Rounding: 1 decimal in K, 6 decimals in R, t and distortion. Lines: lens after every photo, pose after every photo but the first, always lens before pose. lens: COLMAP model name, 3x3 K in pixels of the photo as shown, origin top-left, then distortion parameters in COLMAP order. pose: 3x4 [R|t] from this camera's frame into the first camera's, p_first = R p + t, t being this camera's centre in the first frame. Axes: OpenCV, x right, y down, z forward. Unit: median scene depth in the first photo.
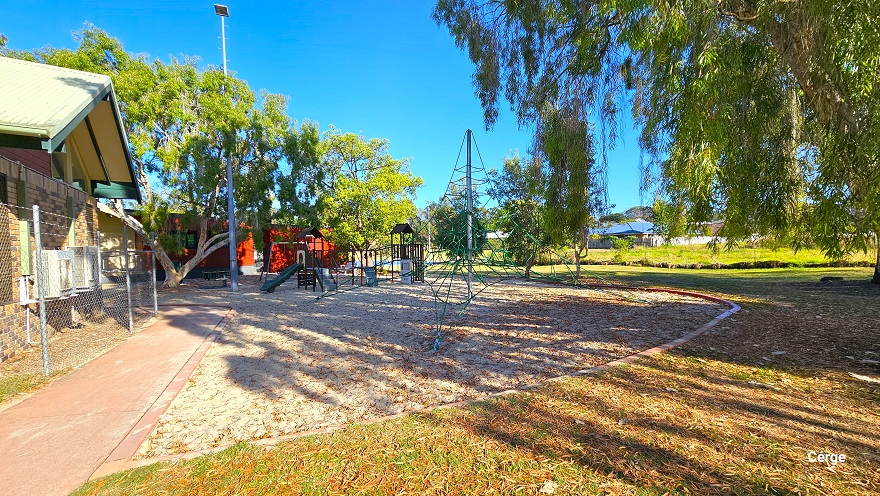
lens RADIAL K [[358.2, 0, 442.9], [0, 358.2, 259.2], [0, 0, 1]] dist [-0.002778, 0.004362]
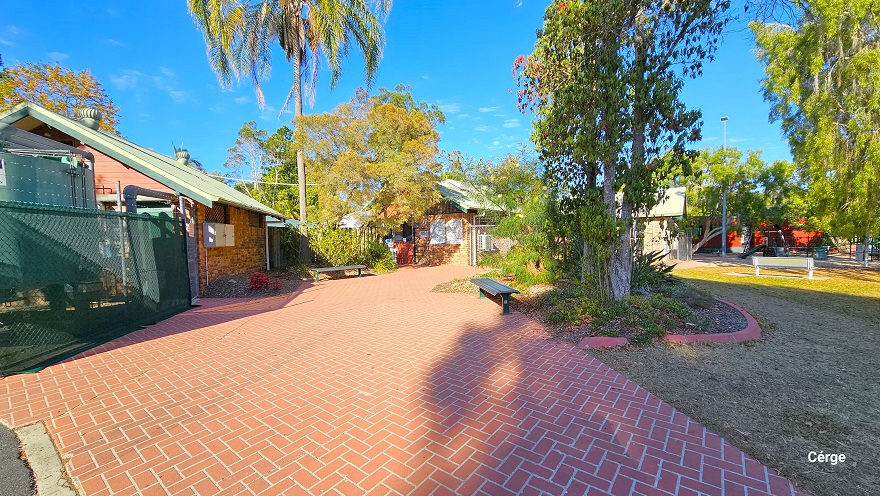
lens RADIAL K [[358.2, 0, 442.9], [0, 358.2, 259.2], [0, 0, 1]] dist [-0.002778, 0.004362]
pose [[0.350672, 0.063165, -0.934366, 0.627010], [-0.018267, 0.997994, 0.060611, 0.003315], [0.936320, -0.004186, 0.351123, -0.988835]]
